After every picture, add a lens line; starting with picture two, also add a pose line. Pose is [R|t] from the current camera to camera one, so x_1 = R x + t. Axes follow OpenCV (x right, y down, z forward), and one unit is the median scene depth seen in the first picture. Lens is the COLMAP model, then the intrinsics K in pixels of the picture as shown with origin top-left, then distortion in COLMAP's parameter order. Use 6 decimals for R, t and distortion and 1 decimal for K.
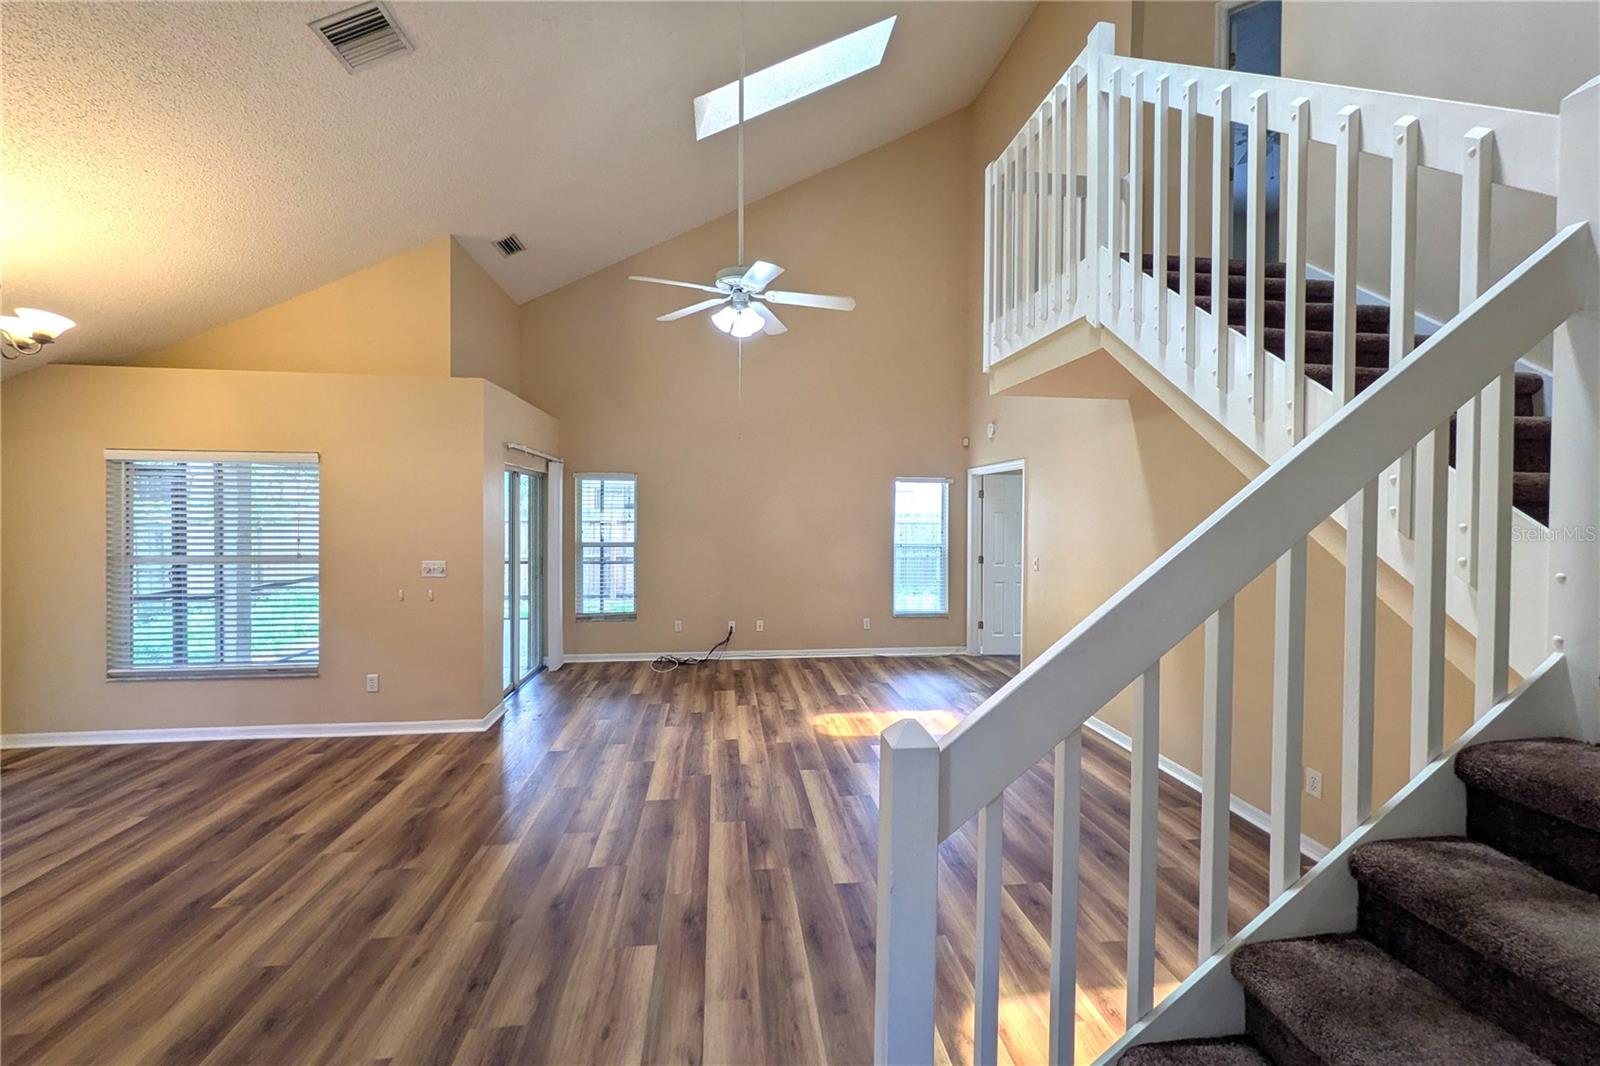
lens RADIAL K [[639.9, 0, 798.8], [0, 639.9, 519.5], [0, 0, 1]] dist [0.003458, 0.000347]
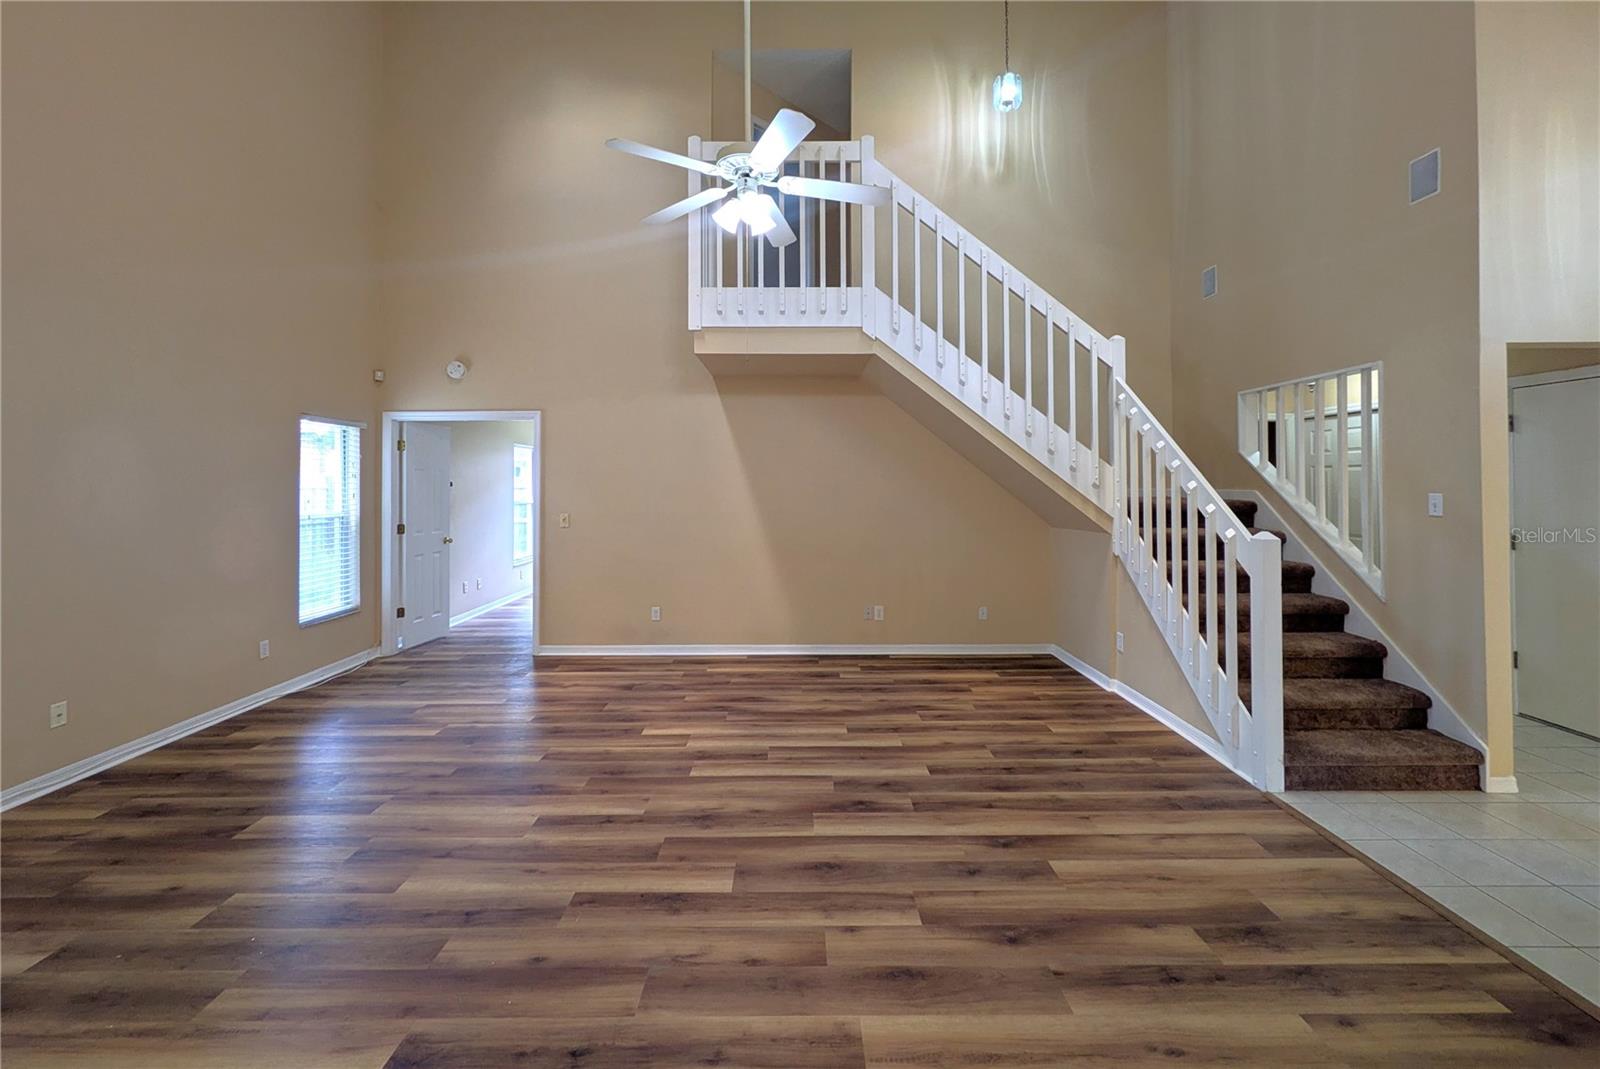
lens RADIAL K [[639.9, 0, 794.4], [0, 639.9, 484.8], [0, 0, 1]] dist [0.003458, 0.000347]
pose [[0.120400, -0.008974, 0.992685, -0.742653], [0.016117, 0.999845, 0.007084, 0.018014], [-0.992595, 0.015146, 0.120526, 0.722859]]
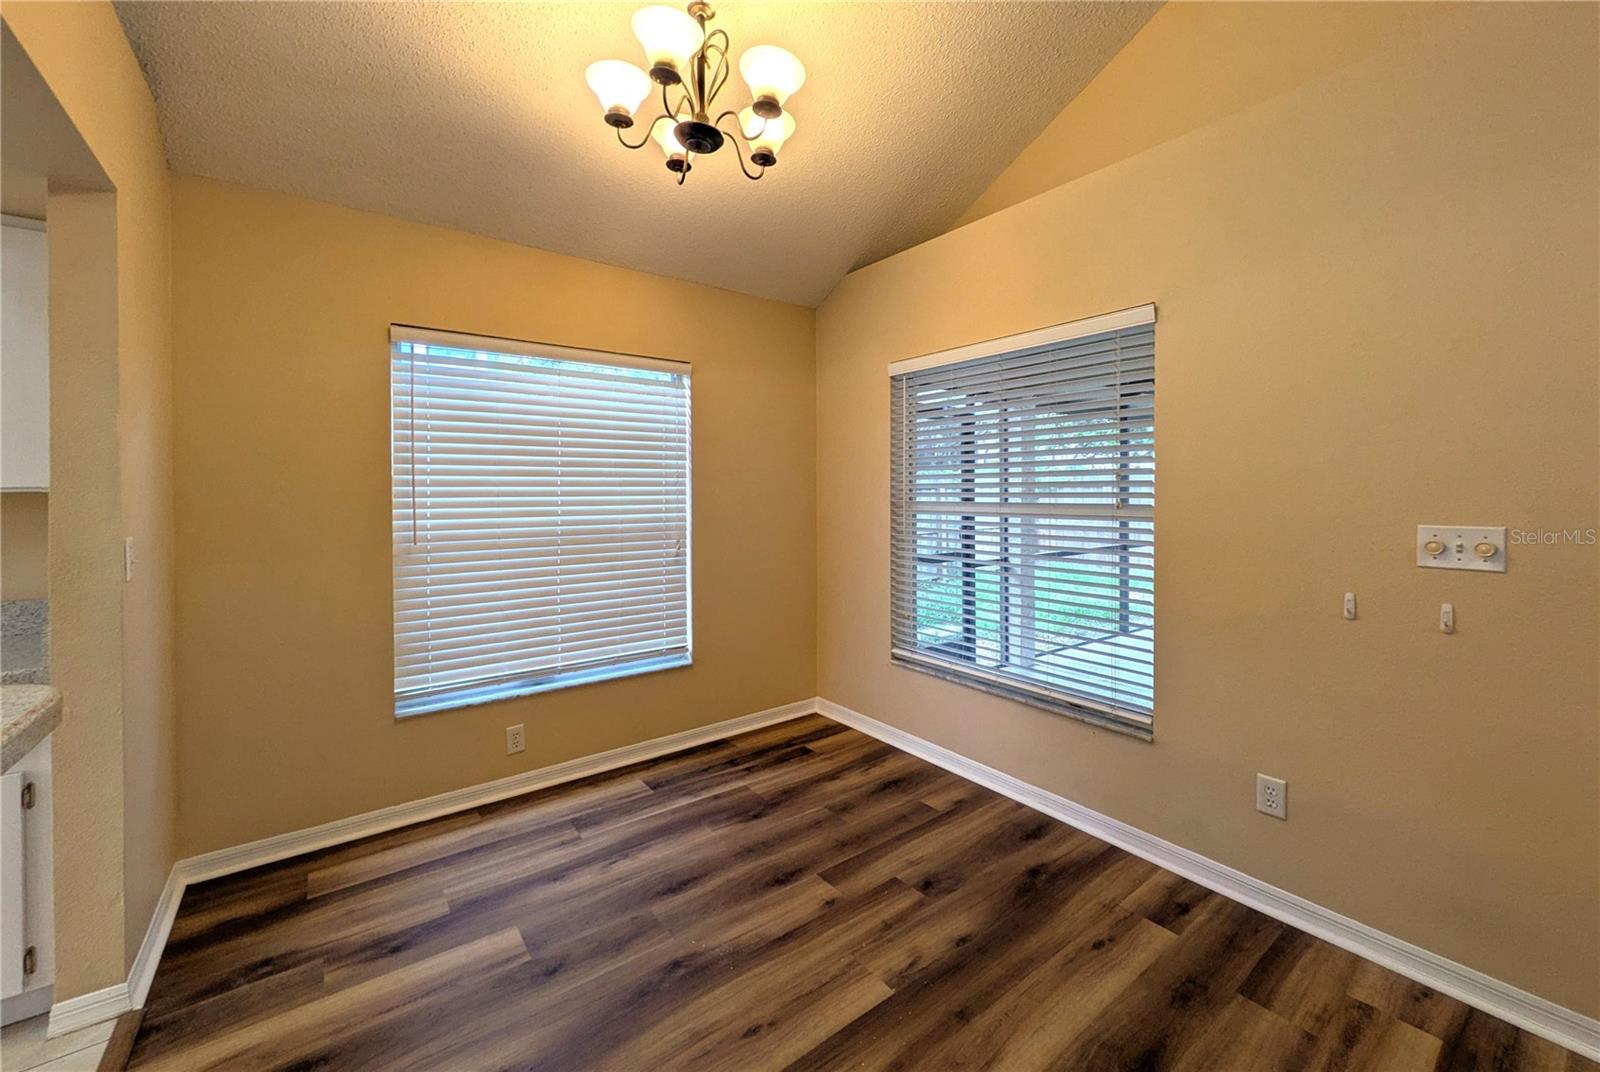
lens RADIAL K [[639.9, 0, 794.4], [0, 639.9, 494.2], [0, 0, 1]] dist [0.003458, 0.000347]
pose [[0.492293, -0.002373, -0.870426, -0.486759], [-0.001311, 0.999993, -0.003467, 0.053647], [0.870428, 0.002848, 0.492287, 0.545797]]
